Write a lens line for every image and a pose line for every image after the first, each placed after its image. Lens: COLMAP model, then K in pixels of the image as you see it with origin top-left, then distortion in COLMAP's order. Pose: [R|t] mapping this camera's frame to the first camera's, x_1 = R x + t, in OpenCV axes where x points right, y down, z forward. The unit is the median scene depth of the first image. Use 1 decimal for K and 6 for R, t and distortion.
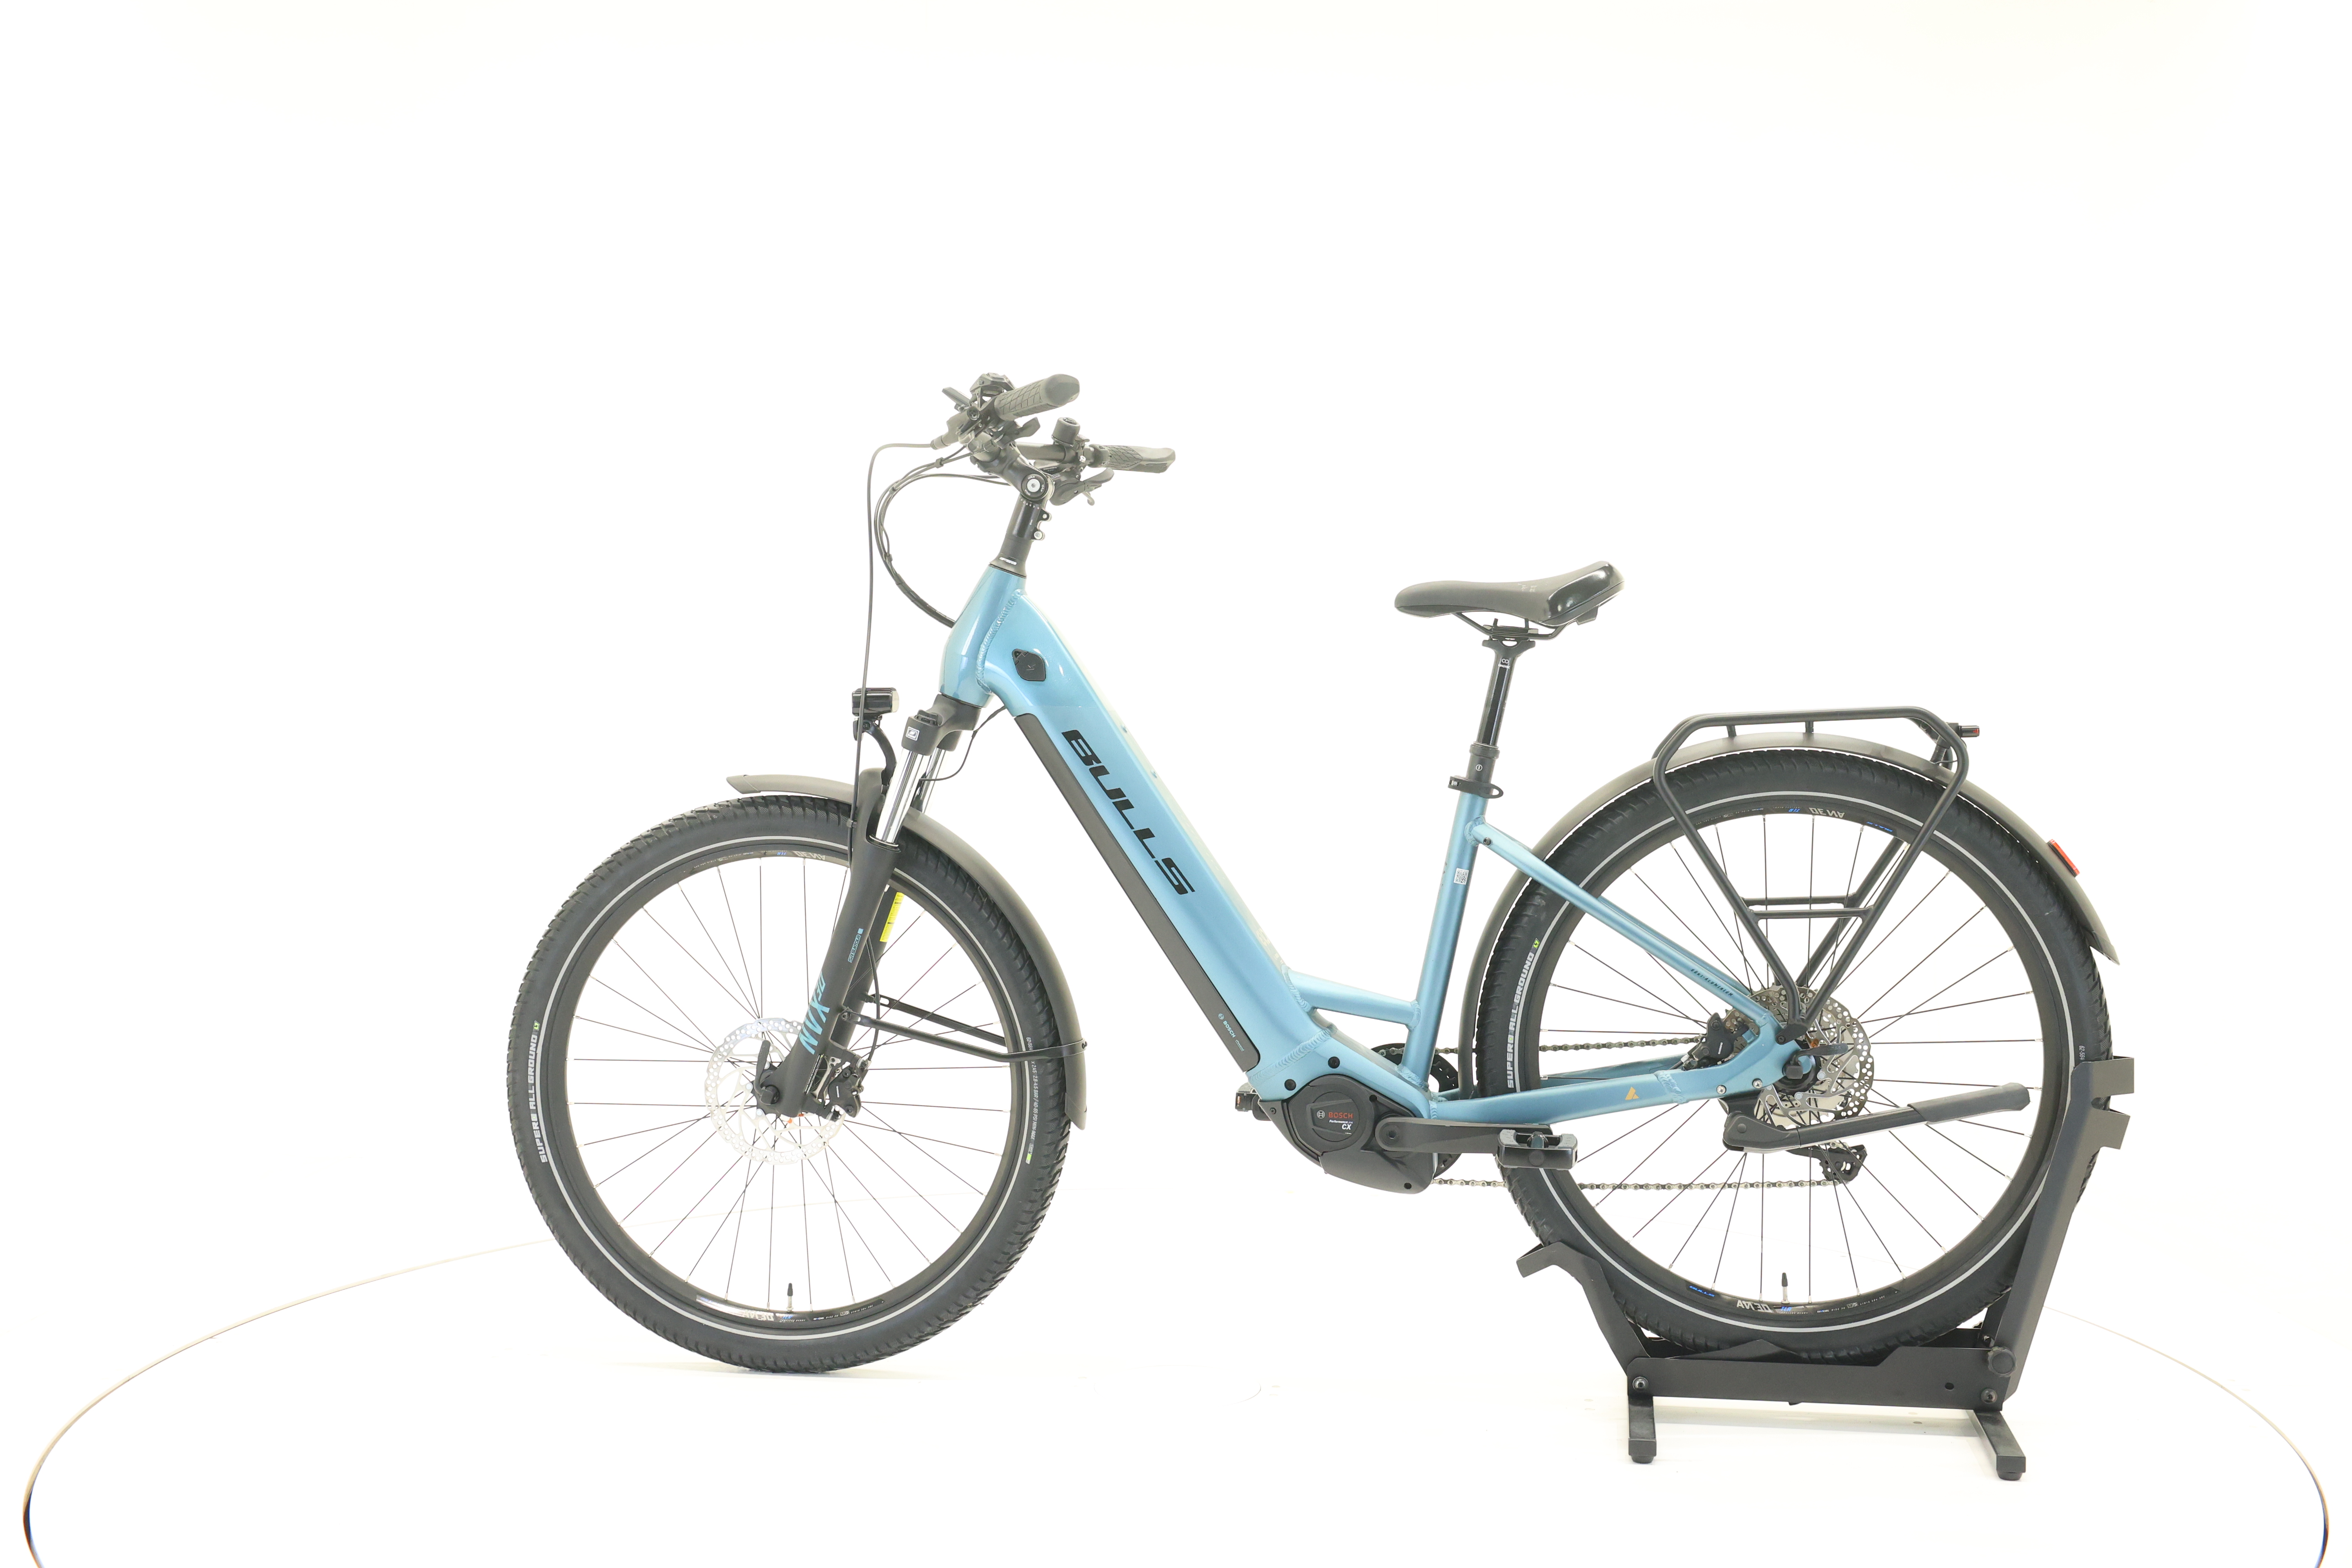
lens RADIAL K [[2482.5, 0, 1178.8], [0, 2482.5, 733.0], [0, 0, 1]] dist [-0.013524, 0.007350]
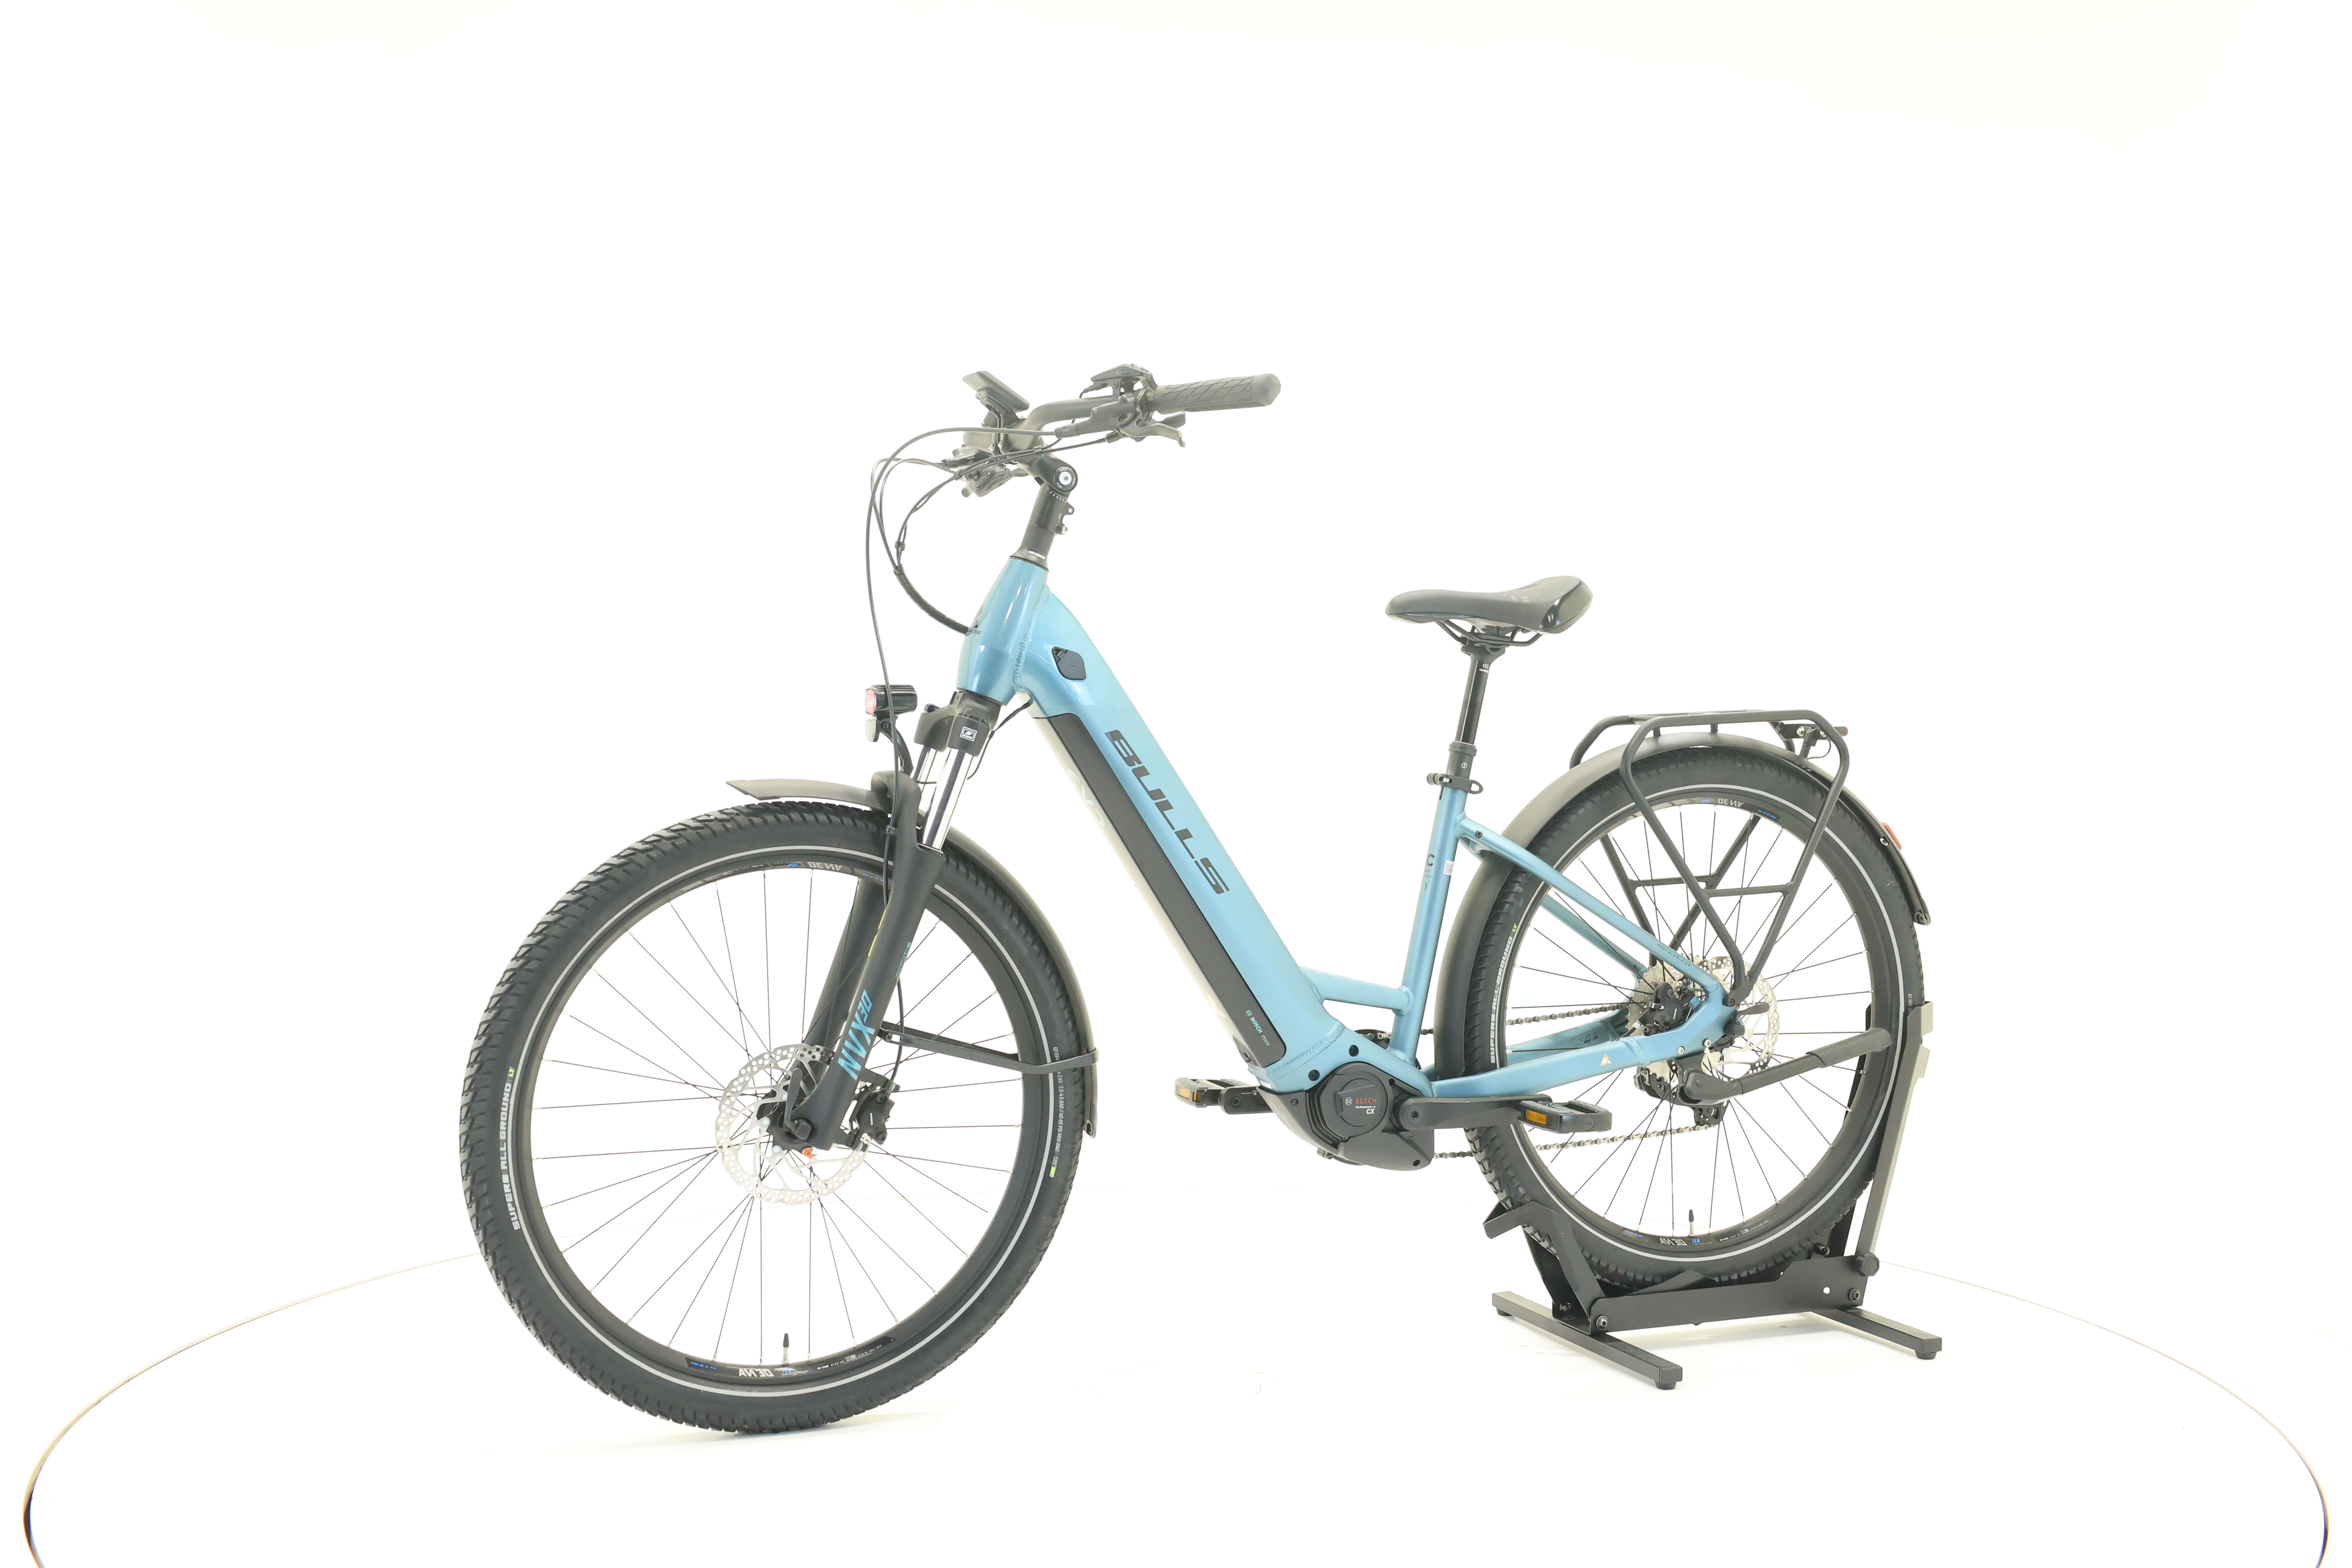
lens RADIAL K [[2482.5, 0, 1178.8], [0, 2482.5, 733.0], [0, 0, 1]] dist [-0.013524, 0.007350]
pose [[0.857009, -0.000873, 0.515300, -0.530001], [-0.000746, 0.999995, 0.002935, -0.002971], [-0.515300, -0.002900, 0.857005, 0.147561]]
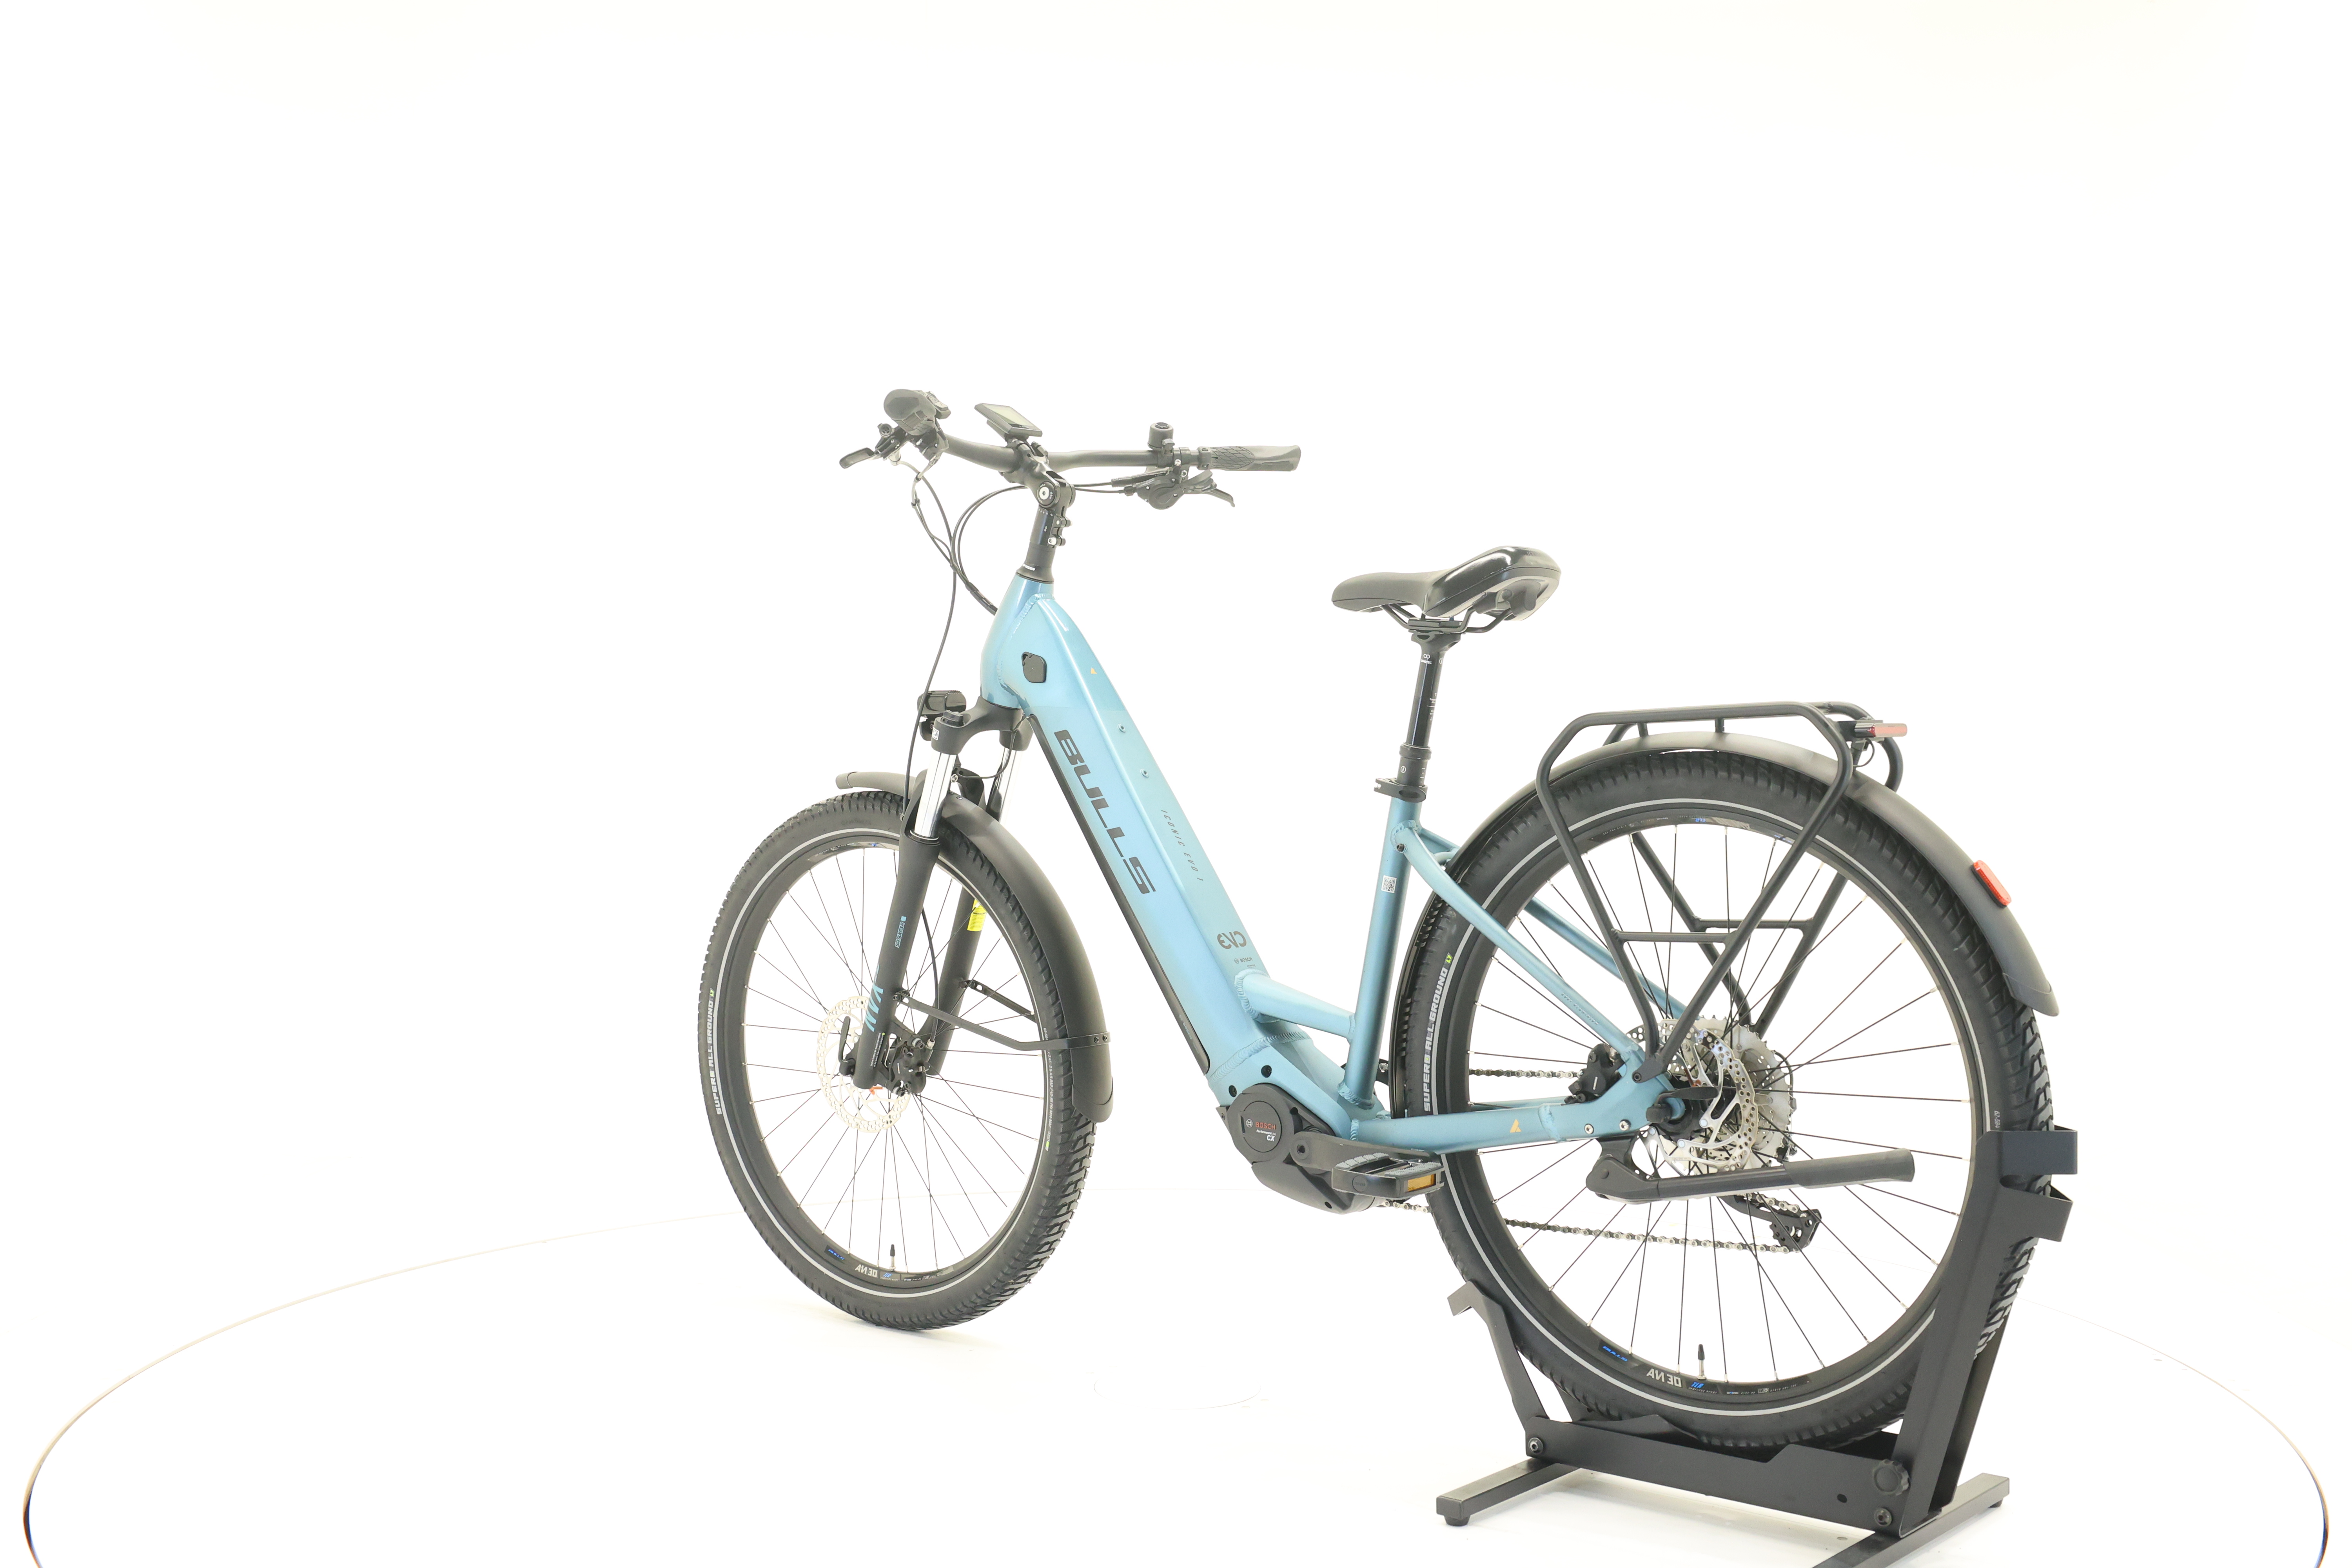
lens RADIAL K [[2482.5, 0, 1178.8], [0, 2482.5, 733.0], [0, 0, 1]] dist [-0.013524, 0.007350]
pose [[0.860308, -0.000610, -0.509774, 0.524623], [-0.000514, 0.999998, -0.002065, 0.002091], [0.509774, 0.002039, 0.860306, 0.143339]]
